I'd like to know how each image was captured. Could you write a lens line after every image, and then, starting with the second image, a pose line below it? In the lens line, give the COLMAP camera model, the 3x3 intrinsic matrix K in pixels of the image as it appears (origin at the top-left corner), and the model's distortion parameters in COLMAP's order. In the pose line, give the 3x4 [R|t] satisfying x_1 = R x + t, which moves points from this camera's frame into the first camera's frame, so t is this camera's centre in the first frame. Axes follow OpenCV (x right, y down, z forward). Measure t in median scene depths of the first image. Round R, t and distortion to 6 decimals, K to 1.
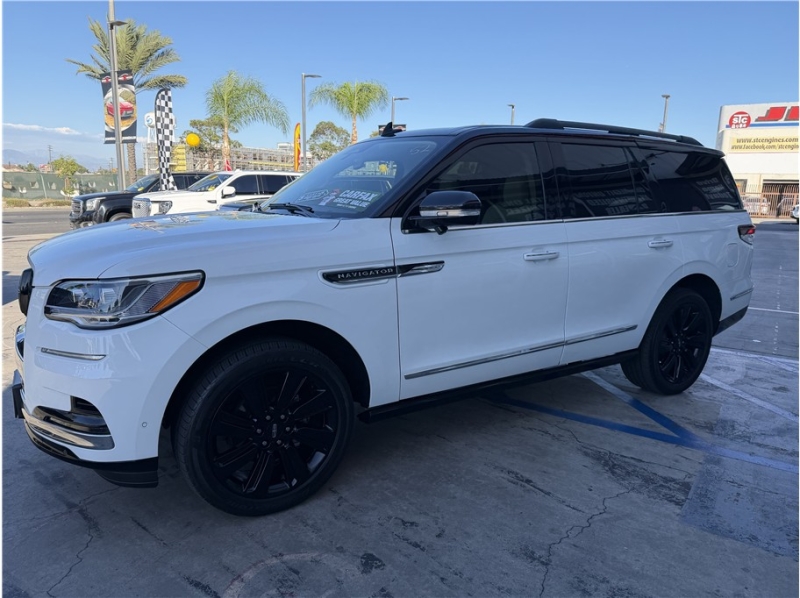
lens RADIAL K [[561.8, 0, 401.6], [0, 561.8, 294.9], [0, 0, 1]] dist [0.015919, -0.026864]
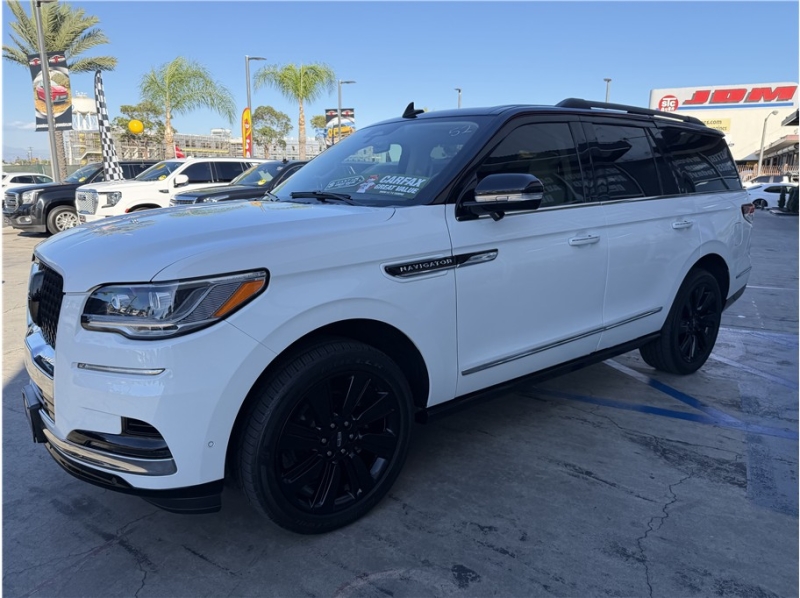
lens RADIAL K [[561.8, 0, 400.8], [0, 561.8, 296.0], [0, 0, 1]] dist [0.015919, -0.026864]
pose [[0.994459, -0.037397, 0.098248, -0.175391], [0.034800, 0.999002, 0.028017, -0.012687], [-0.099198, -0.024442, 0.994767, 0.069239]]
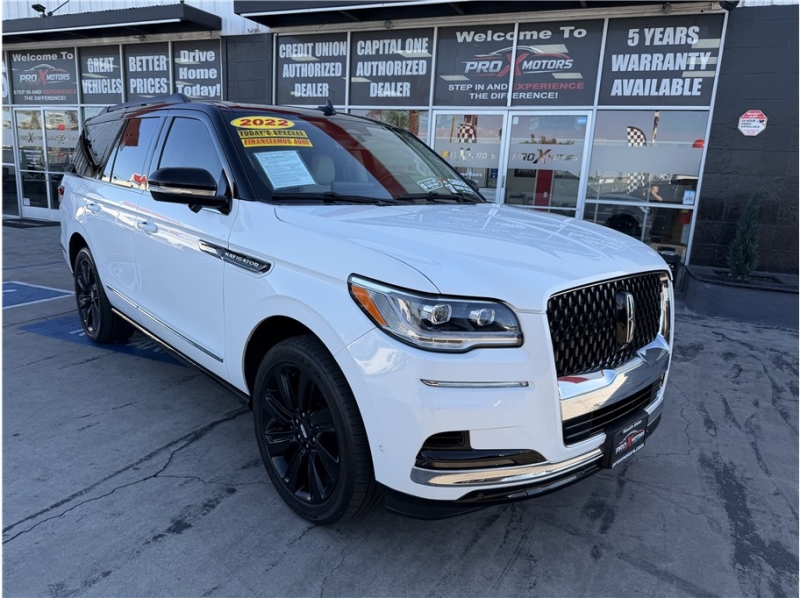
lens RADIAL K [[566.2, 0, 400.0], [0, 566.2, 301.2], [0, 0, 1]] dist [0.007992, -0.017900]
pose [[-0.181579, -0.241935, 0.953151, -1.287098], [0.127992, 0.955204, 0.266839, -0.272303], [-0.975011, 0.170448, -0.142479, 1.323840]]
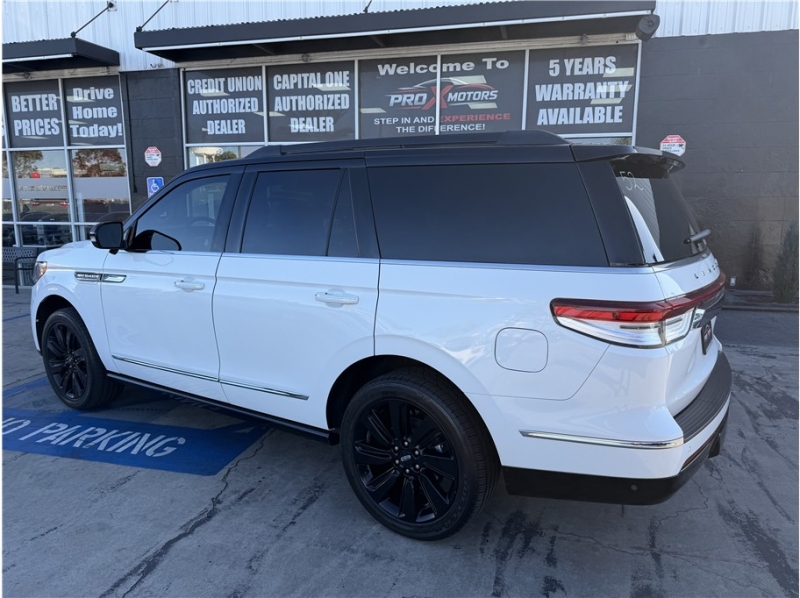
lens RADIAL K [[566.2, 0, 402.5], [0, 566.2, 302.3], [0, 0, 1]] dist [0.007992, -0.017900]
pose [[-0.340794, -0.178488, 0.923039, -1.107783], [0.164773, 0.955276, 0.245557, -0.318769], [-0.925586, 0.235776, -0.296143, 1.394875]]
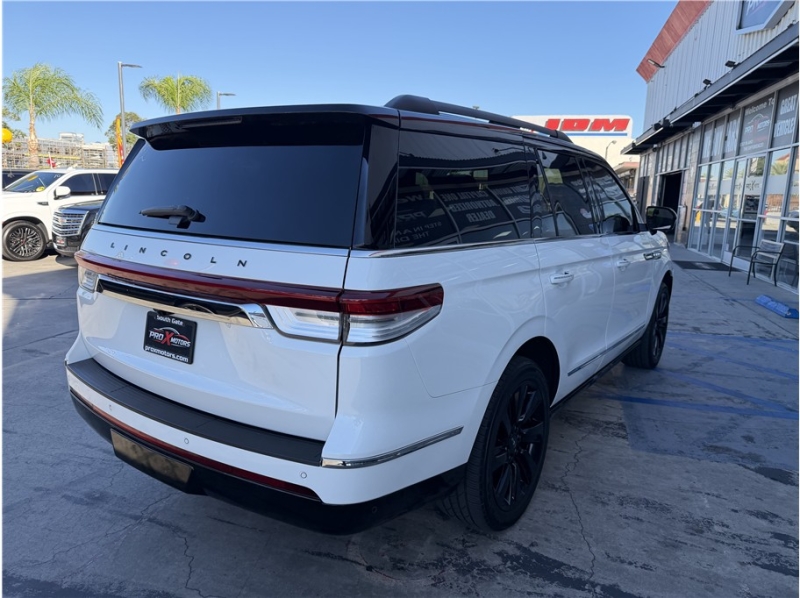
lens RADIAL K [[561.8, 0, 400.3], [0, 561.8, 297.4], [0, 0, 1]] dist [0.015919, -0.026864]
pose [[0.948008, -0.053709, 0.313683, -0.377387], [0.051381, 0.998556, 0.015690, -0.010411], [-0.314073, 0.001243, 0.949398, -0.096802]]
